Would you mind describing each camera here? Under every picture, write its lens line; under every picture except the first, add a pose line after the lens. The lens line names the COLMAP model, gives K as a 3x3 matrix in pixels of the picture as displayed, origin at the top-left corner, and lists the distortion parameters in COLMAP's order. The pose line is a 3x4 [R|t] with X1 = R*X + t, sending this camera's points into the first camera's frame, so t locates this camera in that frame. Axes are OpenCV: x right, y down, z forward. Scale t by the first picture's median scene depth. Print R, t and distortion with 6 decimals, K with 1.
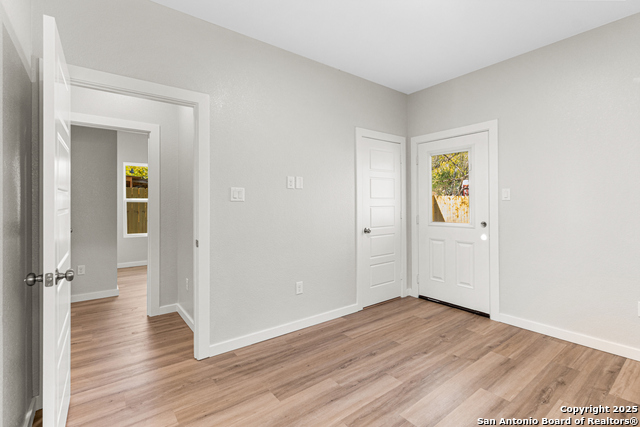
lens RADIAL K [[298.6, 0, 340.5], [0, 298.6, 203.7], [0, 0, 1]] dist [0.008353, -0.002288]
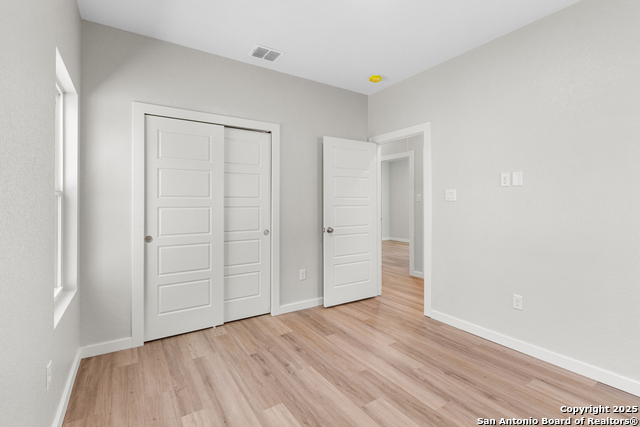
lens RADIAL K [[298.6, 0, 319.7], [0, 298.6, 207.2], [0, 0, 1]] dist [0.008353, -0.002288]
pose [[-0.109886, 0.014235, -0.993842, 0.959841], [0.004318, 0.999895, 0.013844, -0.004241], [0.993935, -0.002770, -0.109936, 0.666729]]
